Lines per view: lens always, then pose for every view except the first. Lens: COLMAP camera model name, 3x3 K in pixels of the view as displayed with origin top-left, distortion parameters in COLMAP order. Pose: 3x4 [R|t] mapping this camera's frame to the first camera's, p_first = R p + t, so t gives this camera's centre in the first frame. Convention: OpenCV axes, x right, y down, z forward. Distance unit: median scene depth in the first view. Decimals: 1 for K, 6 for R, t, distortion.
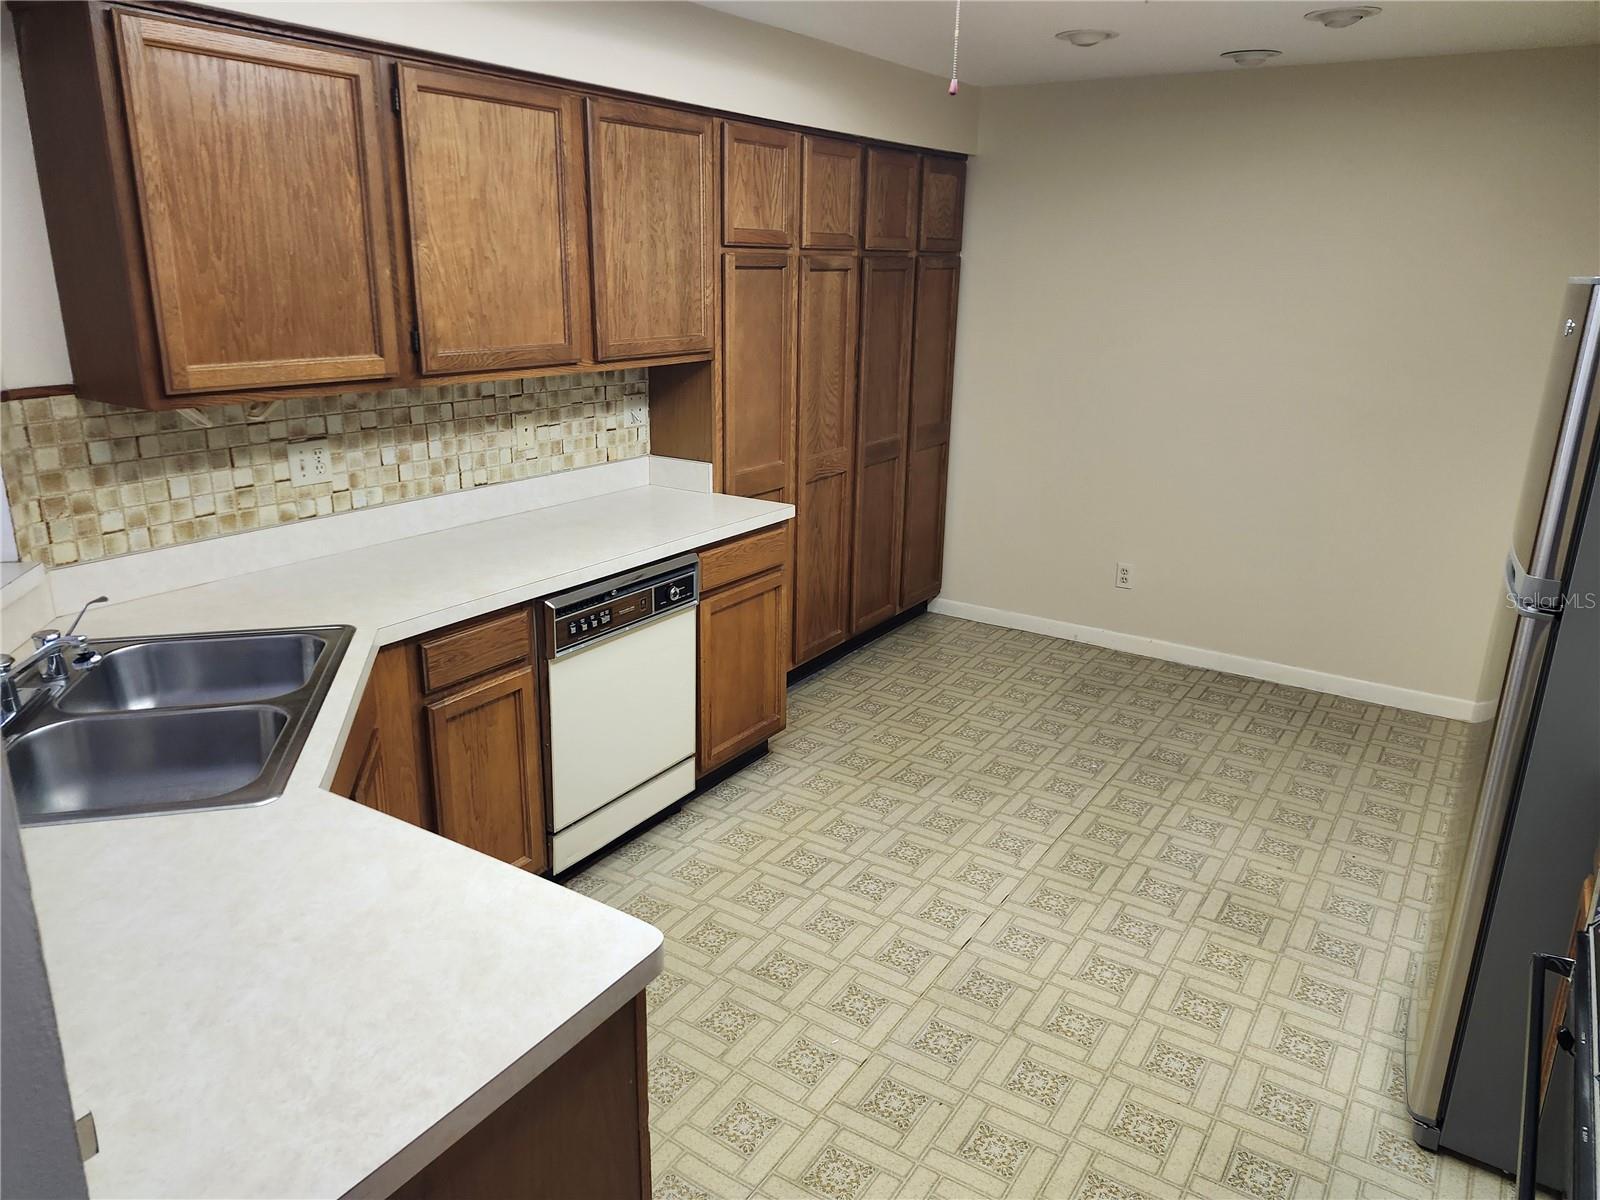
lens RADIAL K [[1105.3, 0, 807.8], [0, 1105.3, 577.8], [0, 0, 1]] dist [0.082910, -0.093369]
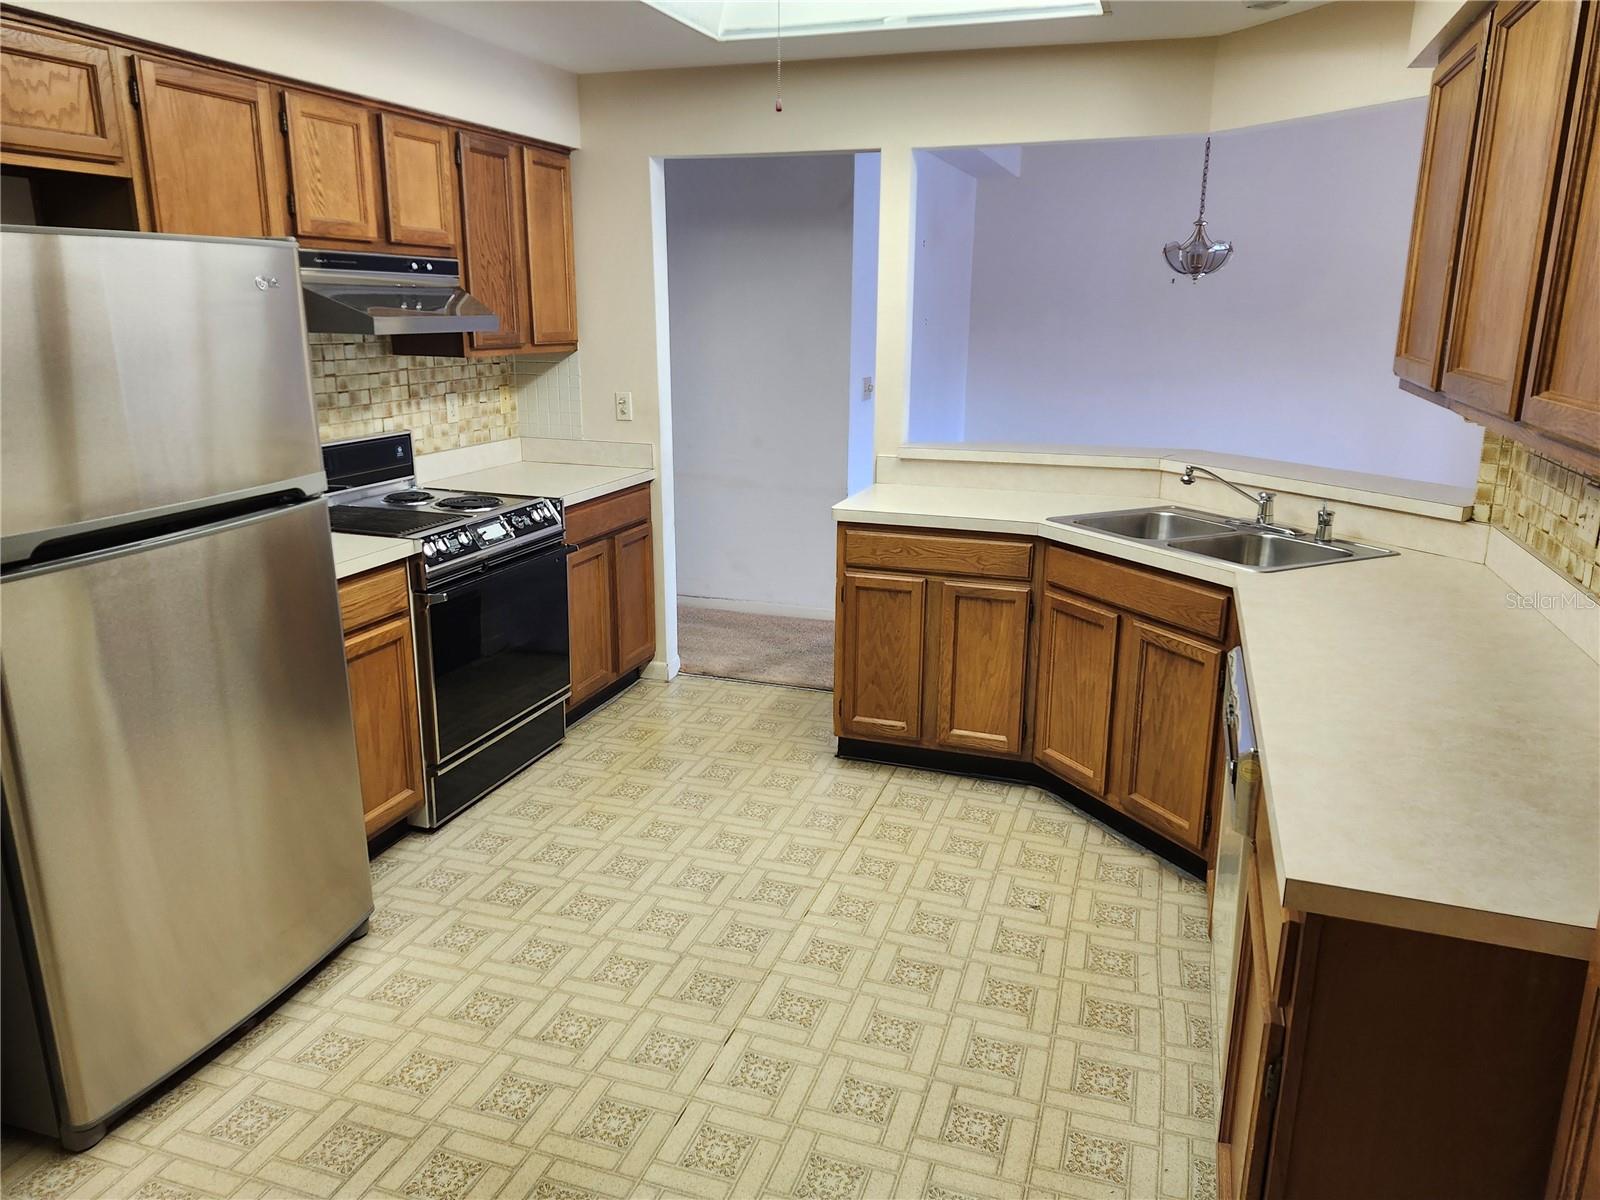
lens RADIAL K [[1105.3, 0, 799.4], [0, 1105.3, 572.0], [0, 0, 1]] dist [0.082910, -0.093369]
pose [[-0.970702, 0.027851, -0.238665, 0.255755], [-0.093593, 0.870992, 0.482300, -0.356533], [0.221308, 0.490507, -0.842867, 1.402956]]
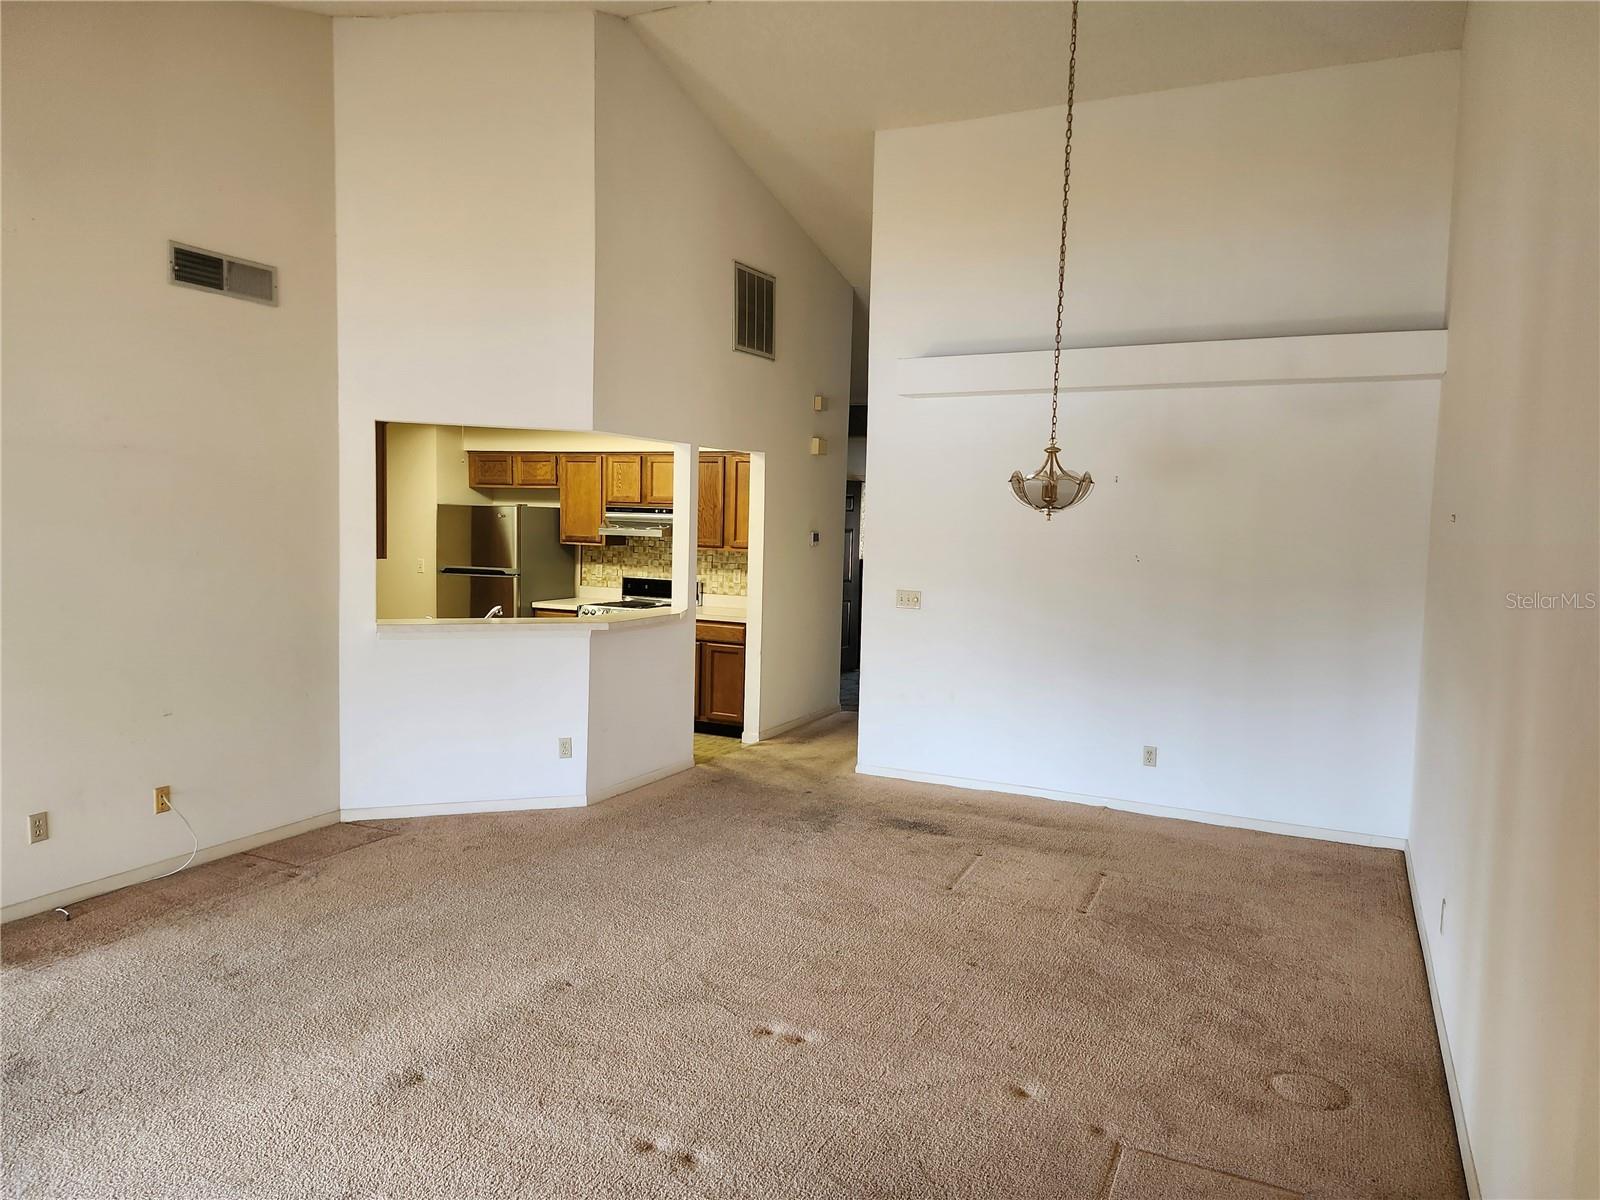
lens RADIAL K [[1105.3, 0, 775.0], [0, 1105.3, 596.7], [0, 0, 1]] dist [0.082910, -0.093369]
pose [[-0.097932, -0.101956, 0.989957, -2.397249], [0.249181, 0.960540, 0.123577, -0.112105], [-0.963493, 0.258780, -0.068662, 0.201204]]
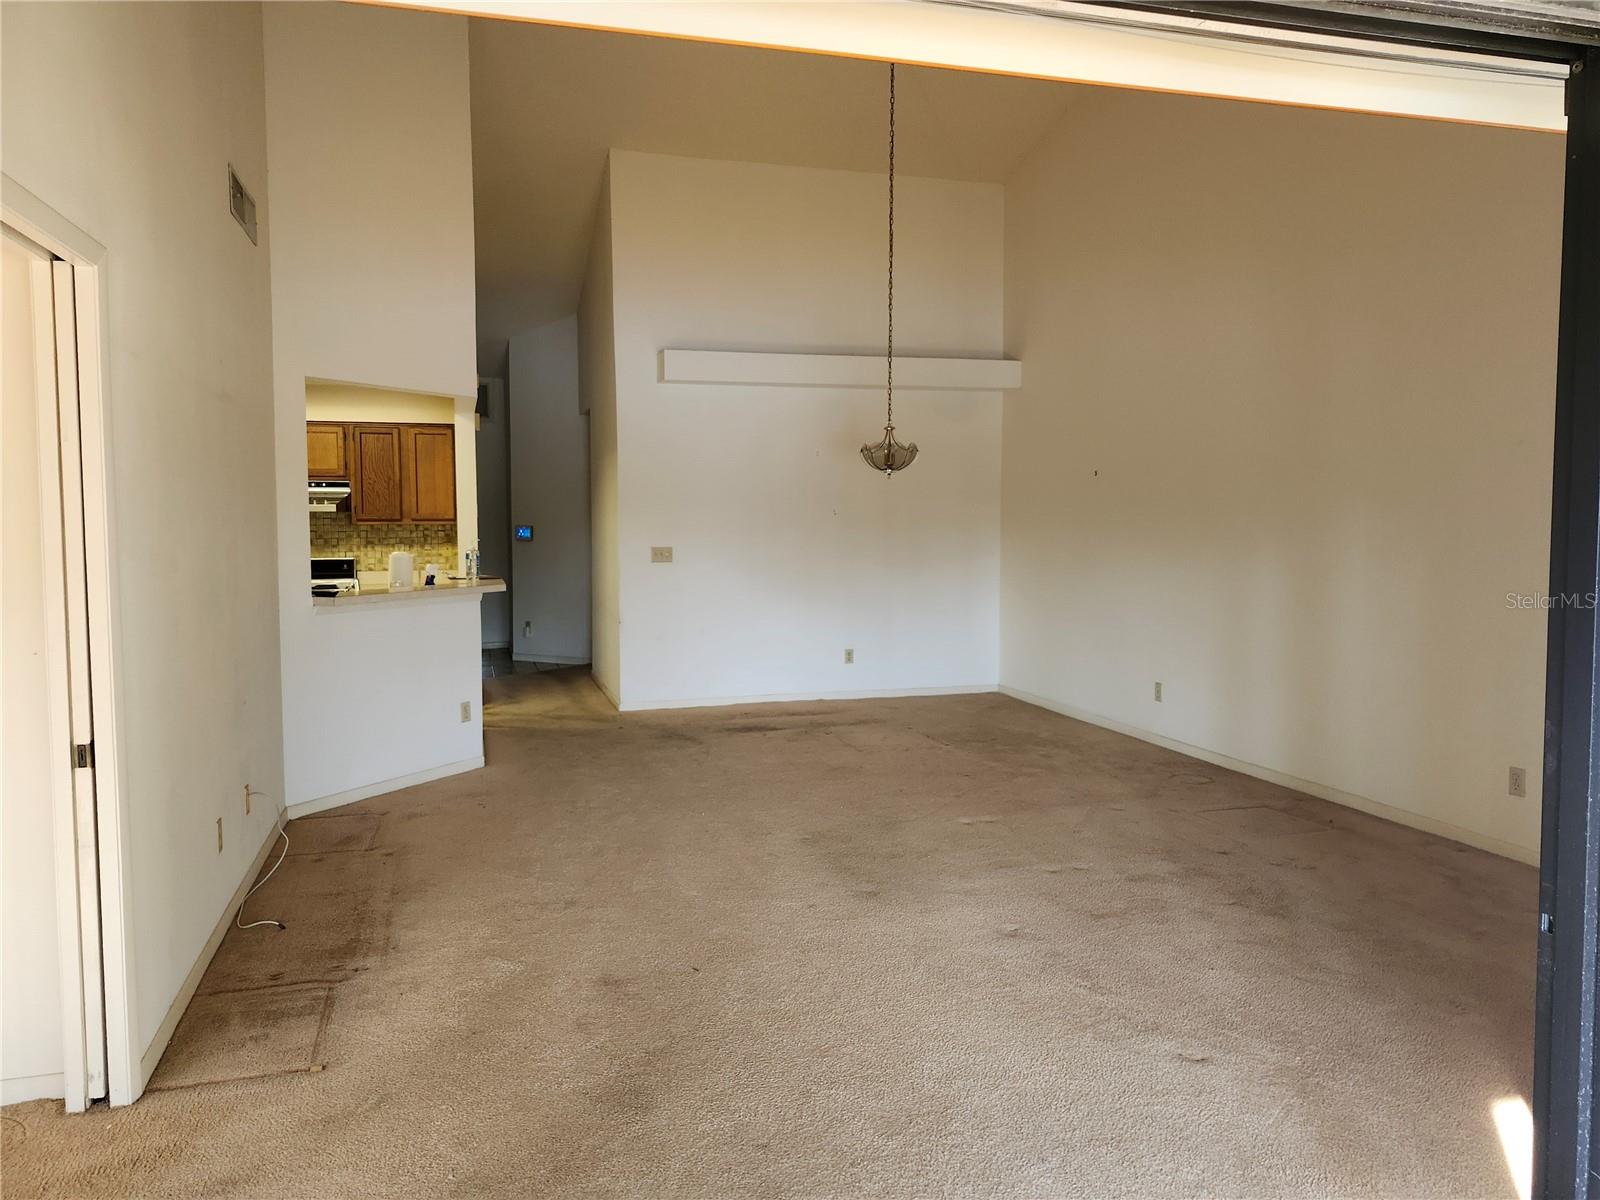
lens RADIAL K [[1105.3, 0, 782.7], [0, 1105.3, 593.2], [0, 0, 1]] dist [0.082910, -0.093369]
pose [[-0.752704, -0.068146, 0.654822, -2.162479], [0.166344, 0.942671, 0.289311, -0.380191], [-0.636997, 0.326692, -0.698217, 1.430858]]
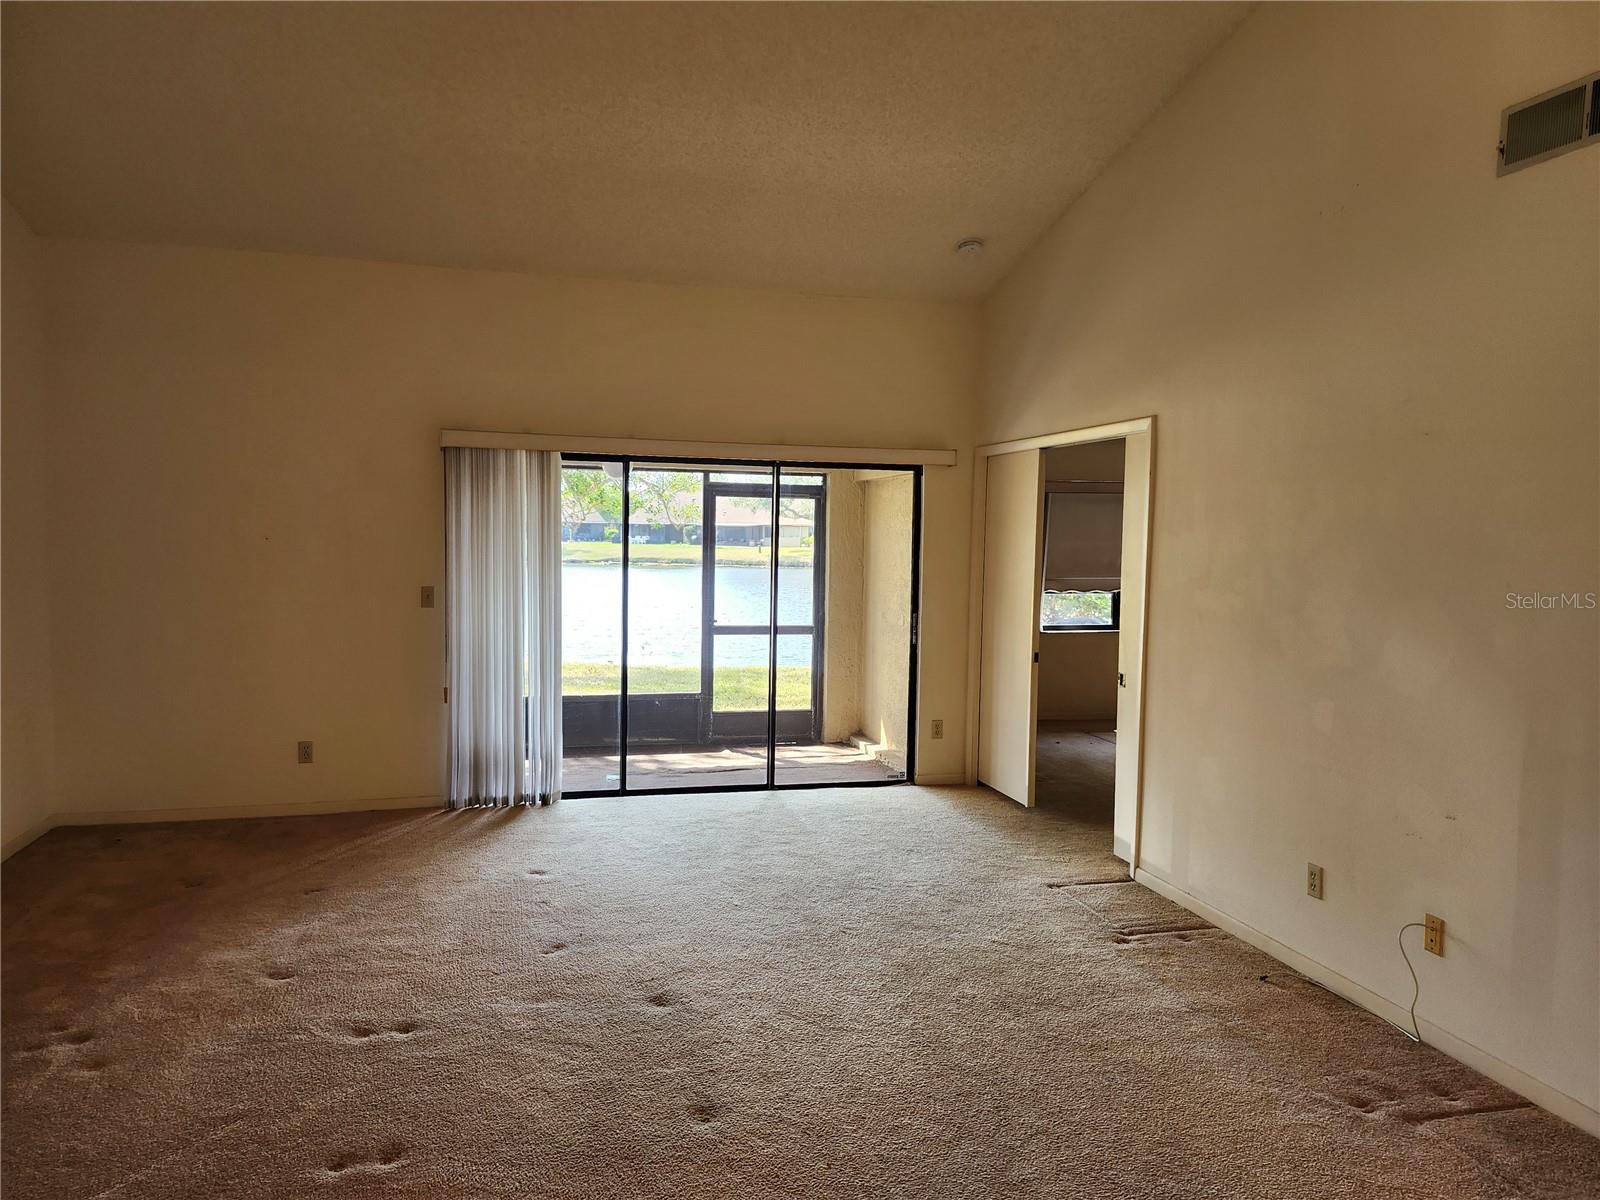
lens RADIAL K [[1105.3, 0, 796.6], [0, 1105.3, 611.3], [0, 0, 1]] dist [0.082910, -0.093369]
pose [[0.731890, 0.037240, -0.680405, -0.538565], [-0.186031, 0.971495, -0.146935, 0.108233], [0.655538, 0.234117, 0.717955, -0.262697]]
